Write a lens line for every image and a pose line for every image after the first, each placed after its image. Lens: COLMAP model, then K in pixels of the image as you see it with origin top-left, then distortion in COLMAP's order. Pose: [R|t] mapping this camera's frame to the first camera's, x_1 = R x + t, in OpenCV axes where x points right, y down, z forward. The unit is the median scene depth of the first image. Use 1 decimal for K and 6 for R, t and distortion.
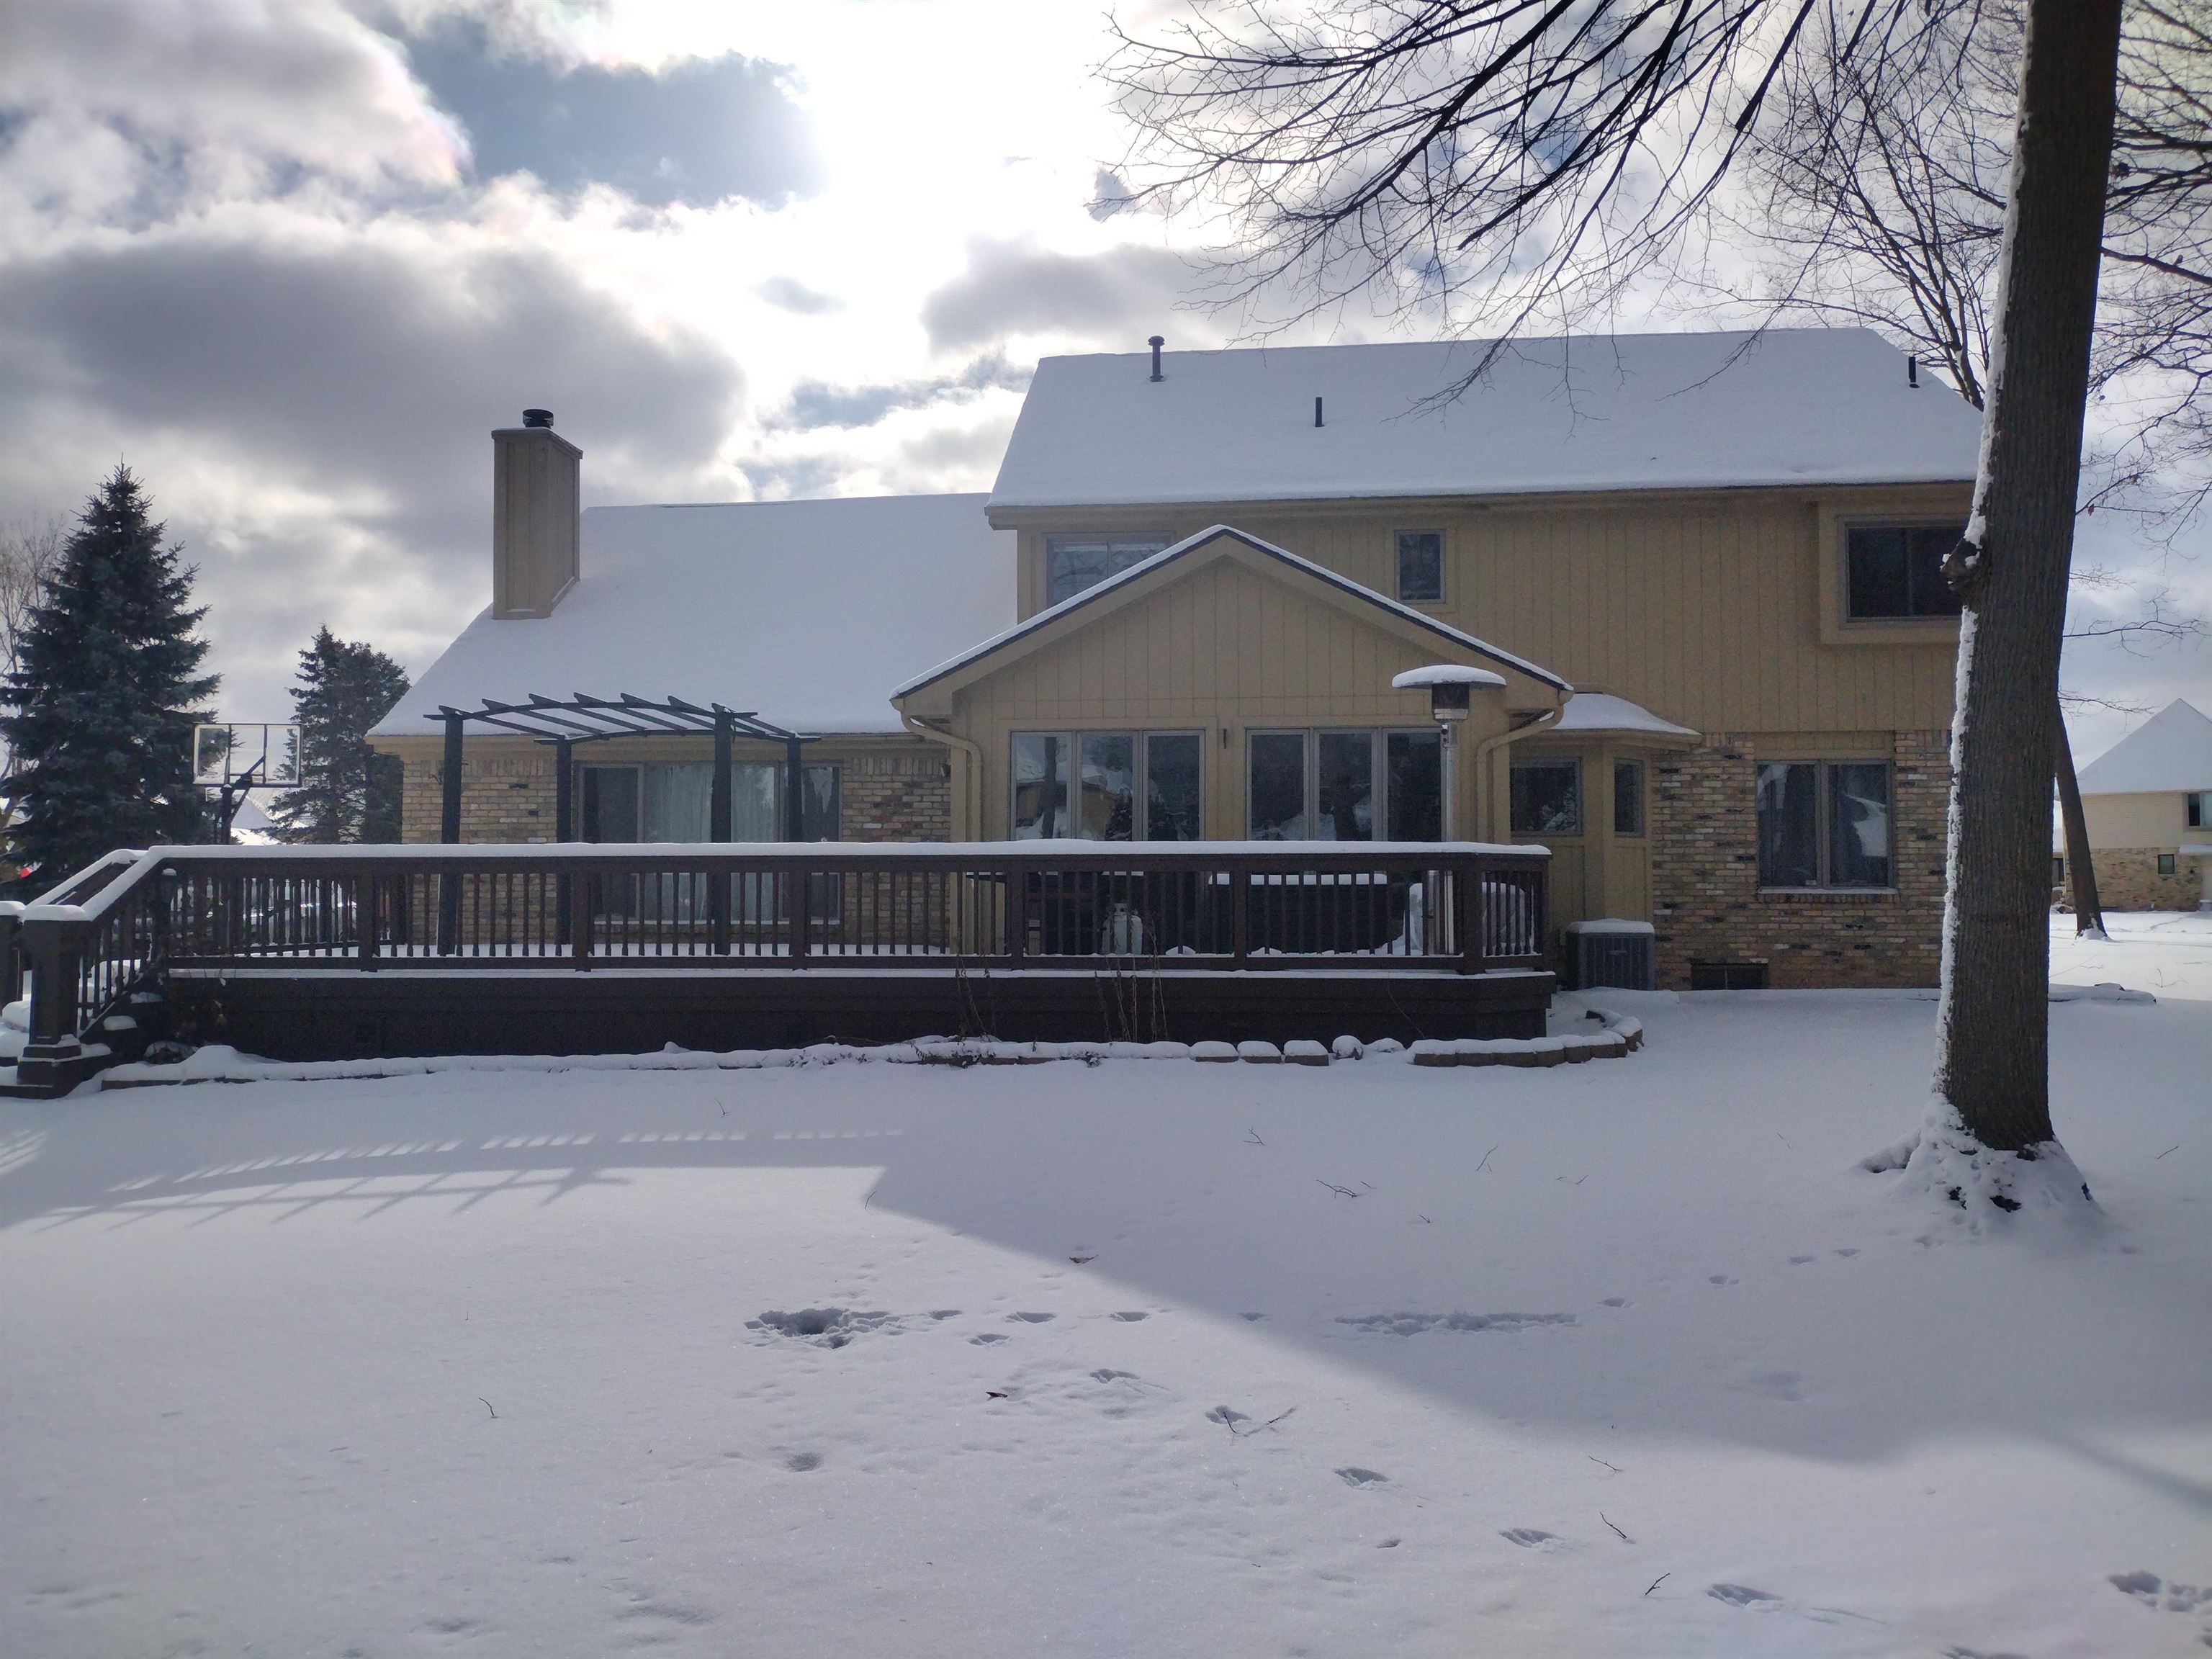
lens RADIAL K [[1629.8, 0, 1102.9], [0, 1629.8, 834.5], [0, 0, 1]] dist [0.040757, -0.014406]
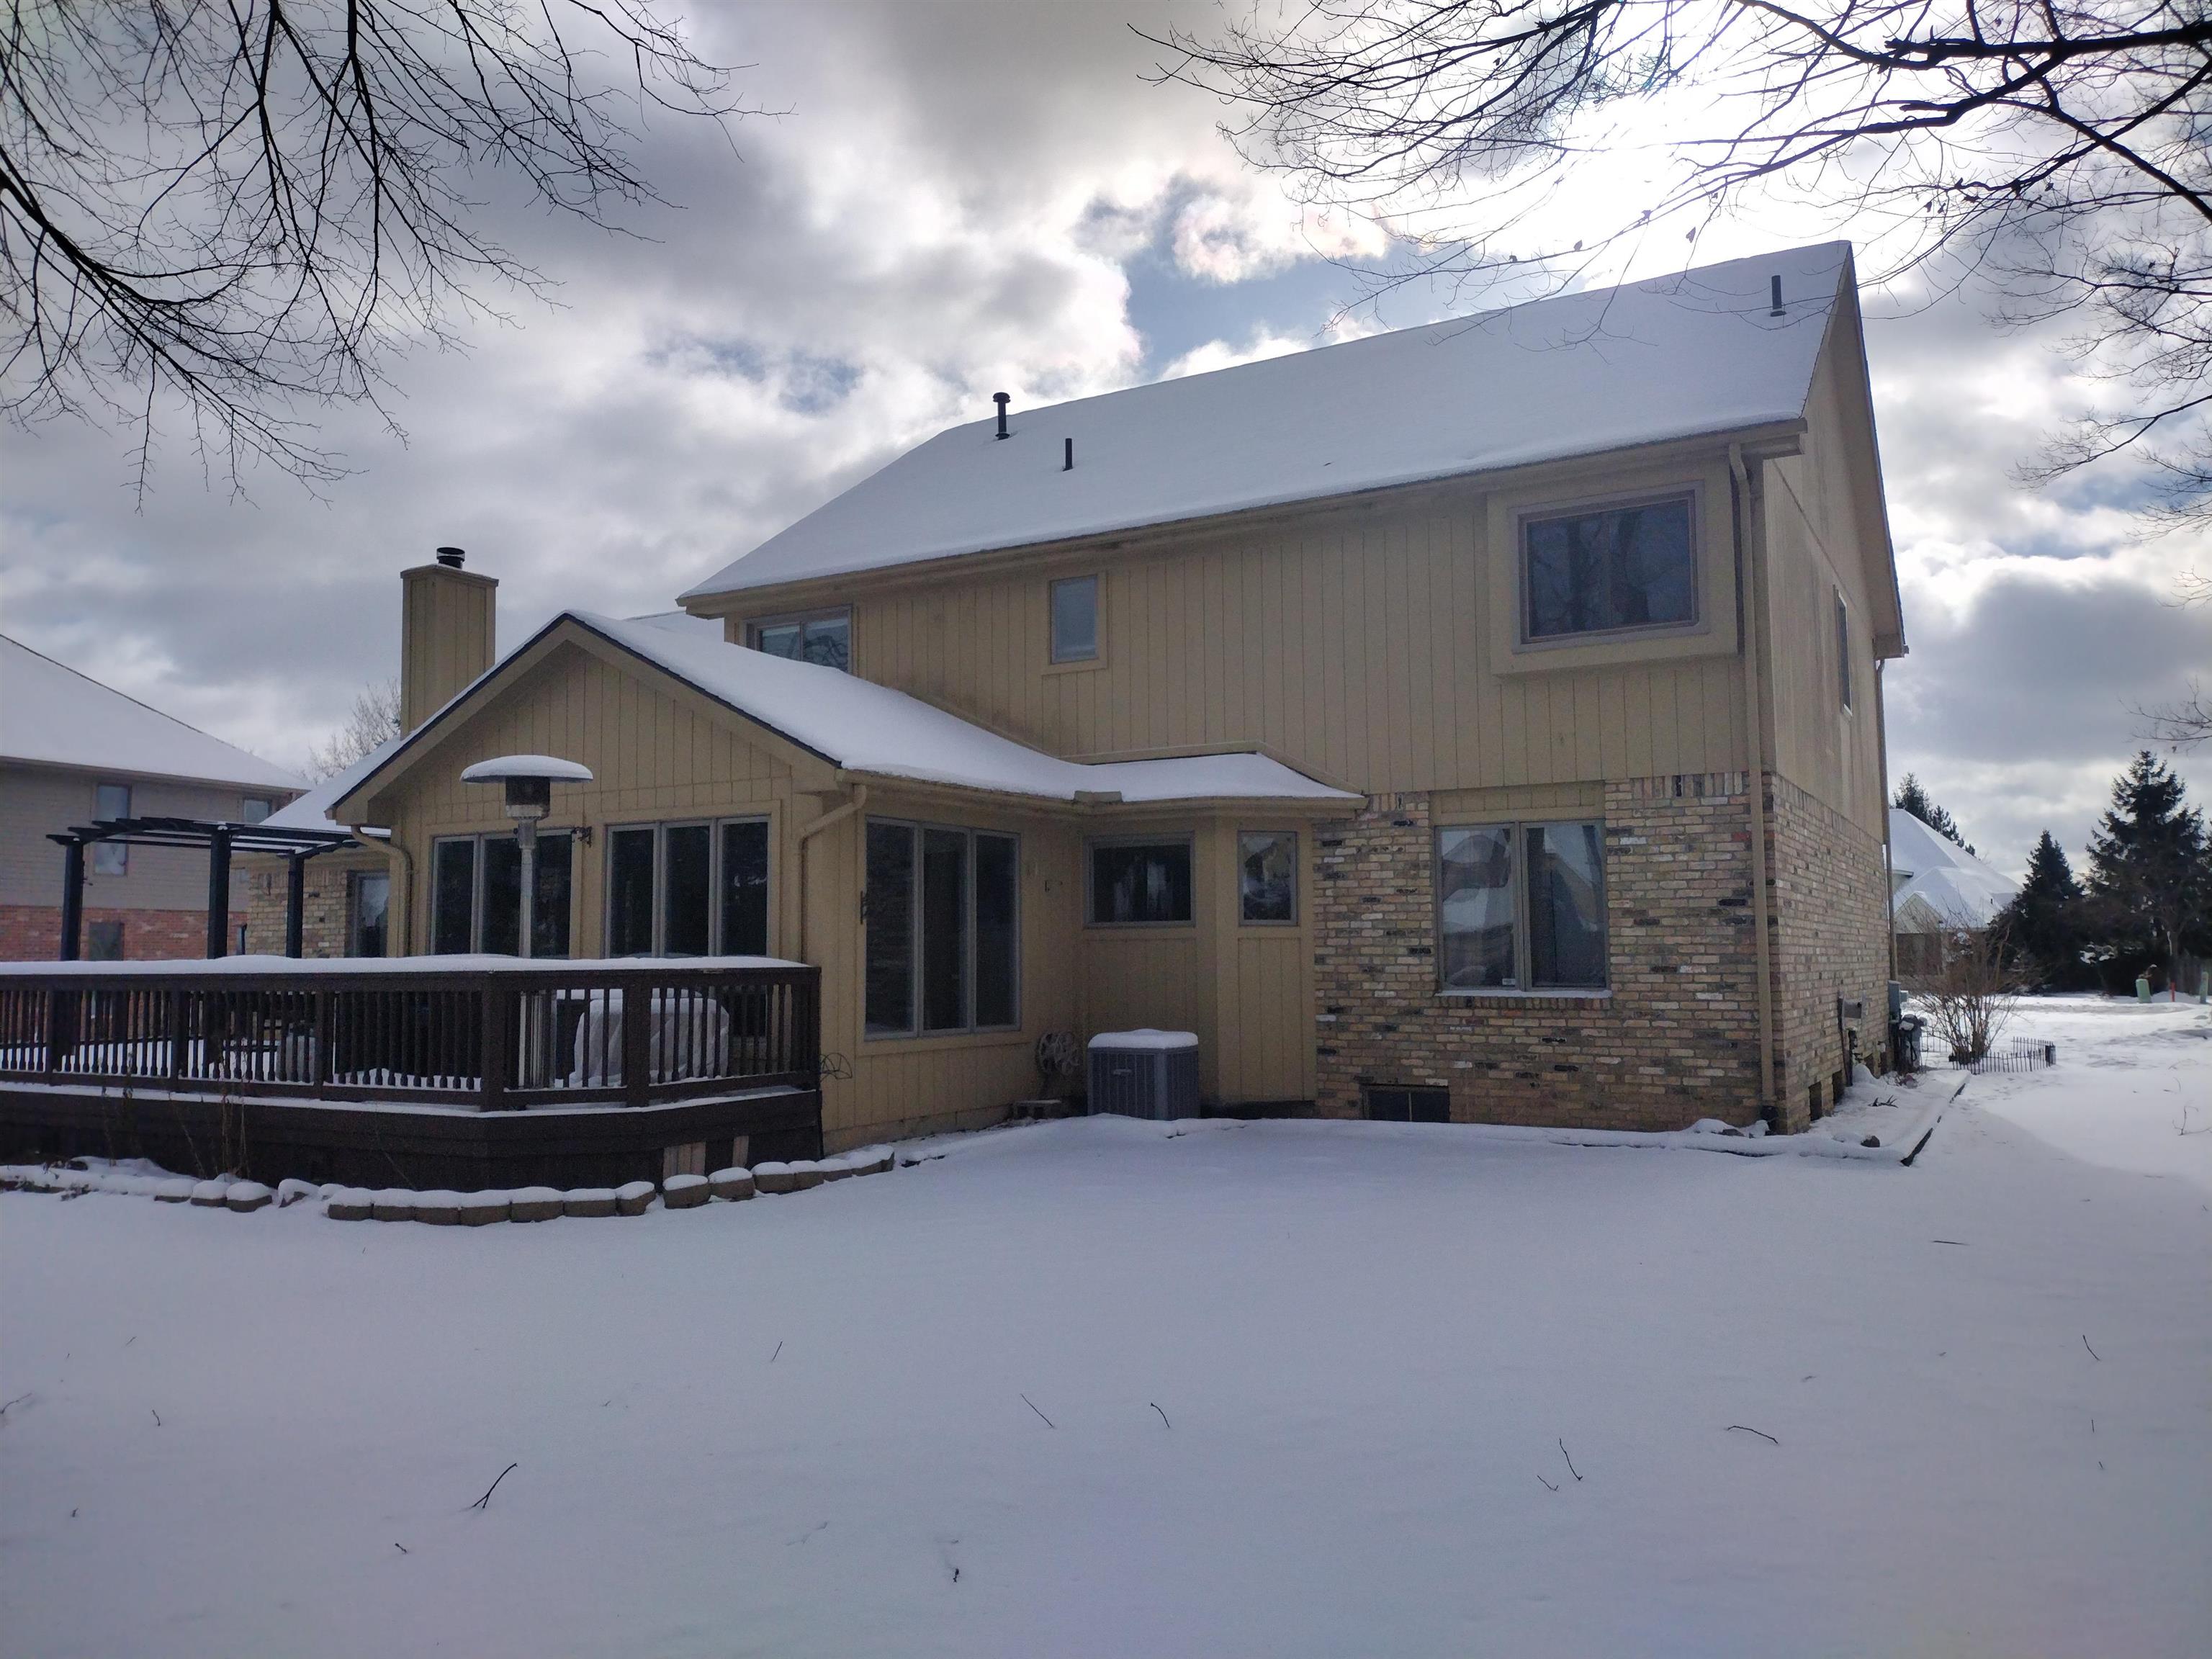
lens RADIAL K [[1629.8, 0, 1109.7], [0, 1629.8, 829.6], [0, 0, 1]] dist [0.040757, -0.014406]
pose [[0.906730, -0.038351, -0.419964, 0.589977], [0.021278, 0.998748, -0.045265, -0.011468], [0.421174, 0.032107, 0.906411, 0.224183]]
